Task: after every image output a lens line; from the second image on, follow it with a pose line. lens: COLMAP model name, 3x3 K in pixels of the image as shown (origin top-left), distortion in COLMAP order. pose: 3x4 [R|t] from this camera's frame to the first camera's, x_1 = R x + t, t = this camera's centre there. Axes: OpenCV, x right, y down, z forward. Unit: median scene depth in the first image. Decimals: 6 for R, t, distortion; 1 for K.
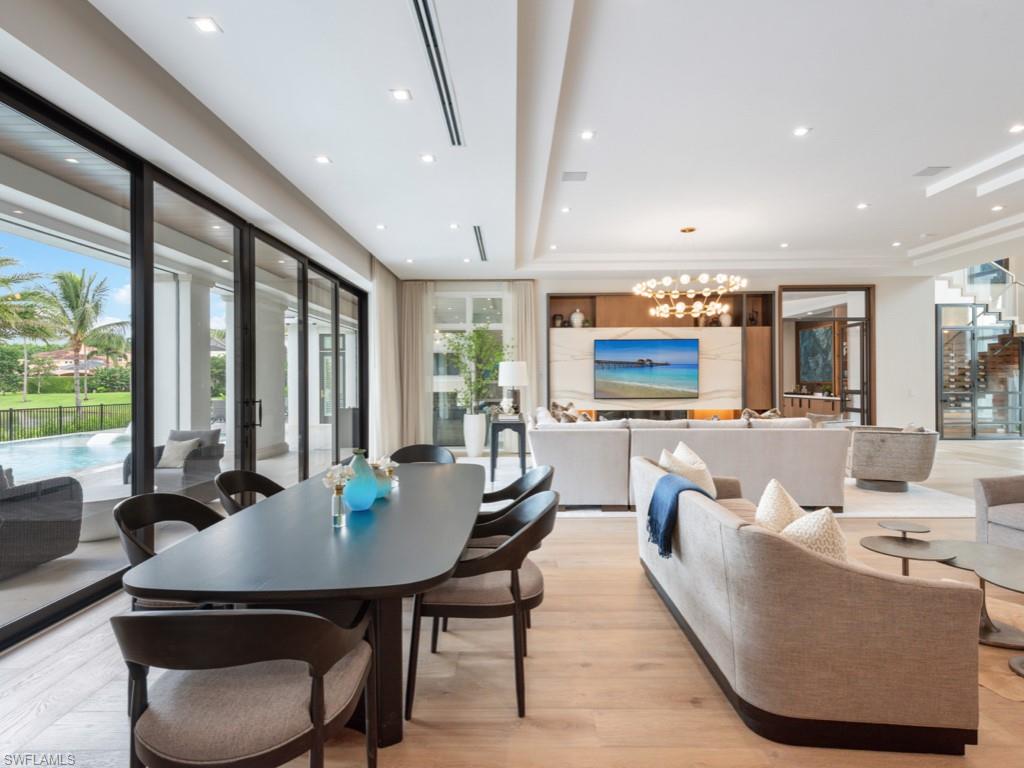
lens RADIAL K [[564.2, 0, 512.0], [0, 564.2, 384.0], [0, 0, 1]] dist [0.014545, 0.000245]
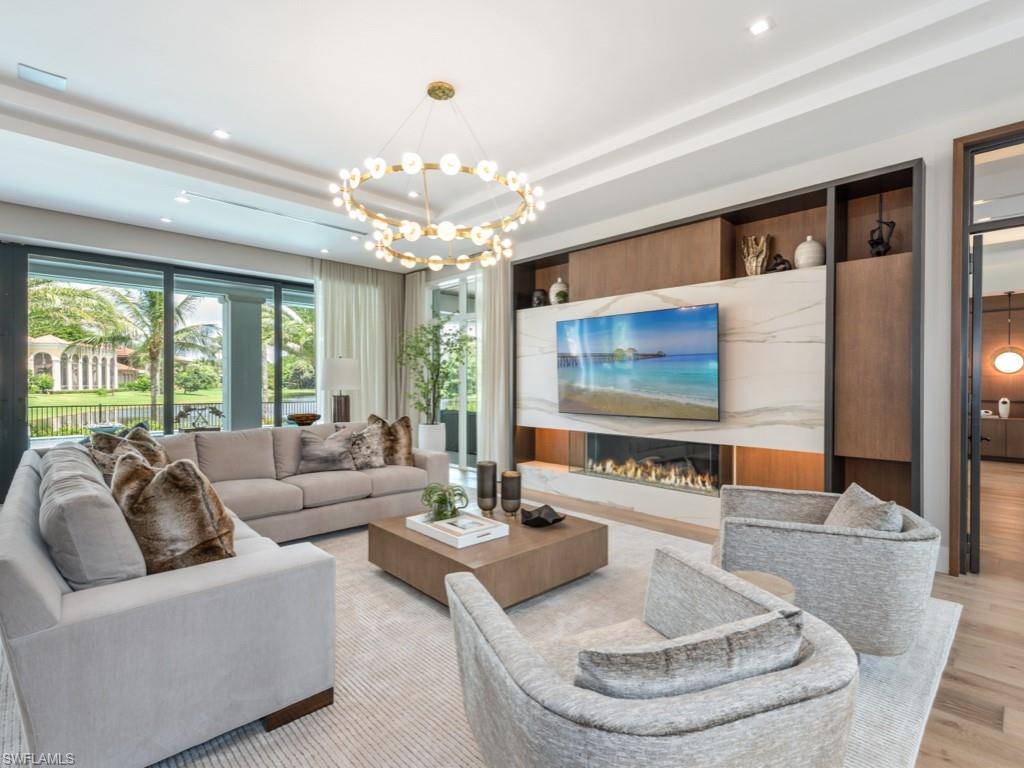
lens RADIAL K [[495.5, 0, 512.0], [0, 495.5, 384.0], [0, 0, 1]] dist [0.002226, 0.000090]
pose [[0.691872, 0.009103, -0.721963, 0.510656], [-0.013803, 0.999905, -0.000621, -0.005296], [0.721888, 0.010394, 0.691932, 0.555967]]
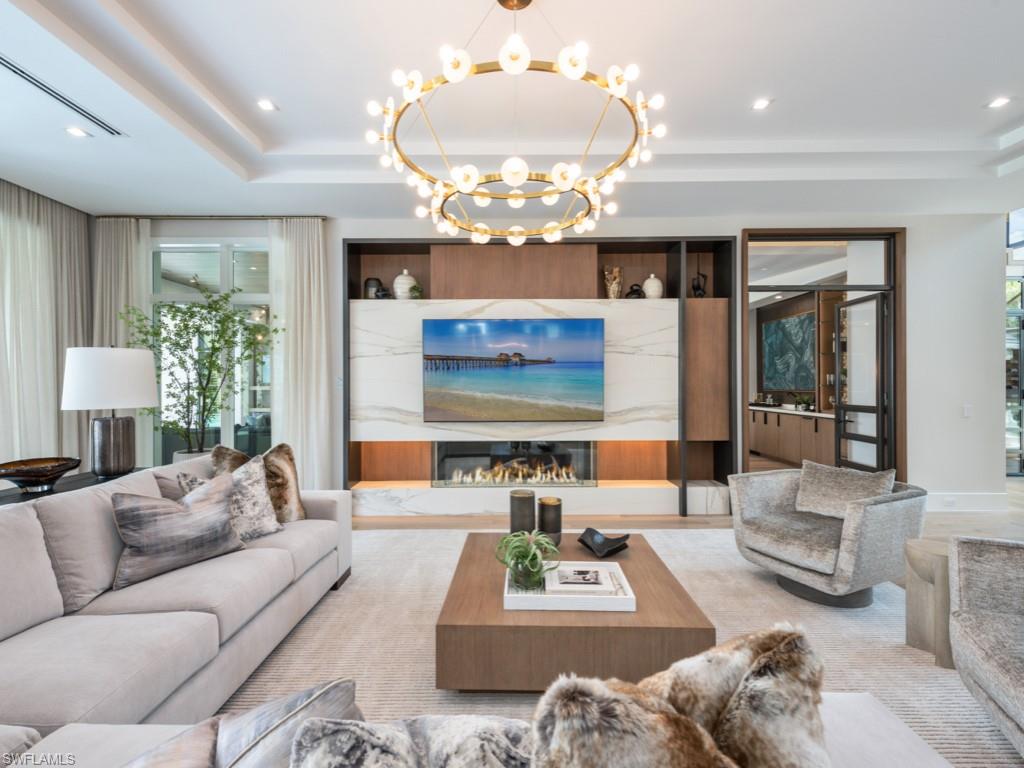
lens RADIAL K [[452.3, 0, 512.0], [0, 452.3, 384.0], [0, 0, 1]] dist [0.003988, -0.000340]
pose [[0.999984, 0.002388, -0.005169, 0.234948], [-0.002414, 0.999984, -0.005025, -0.010014], [0.005157, 0.005037, 0.999974, 0.528867]]
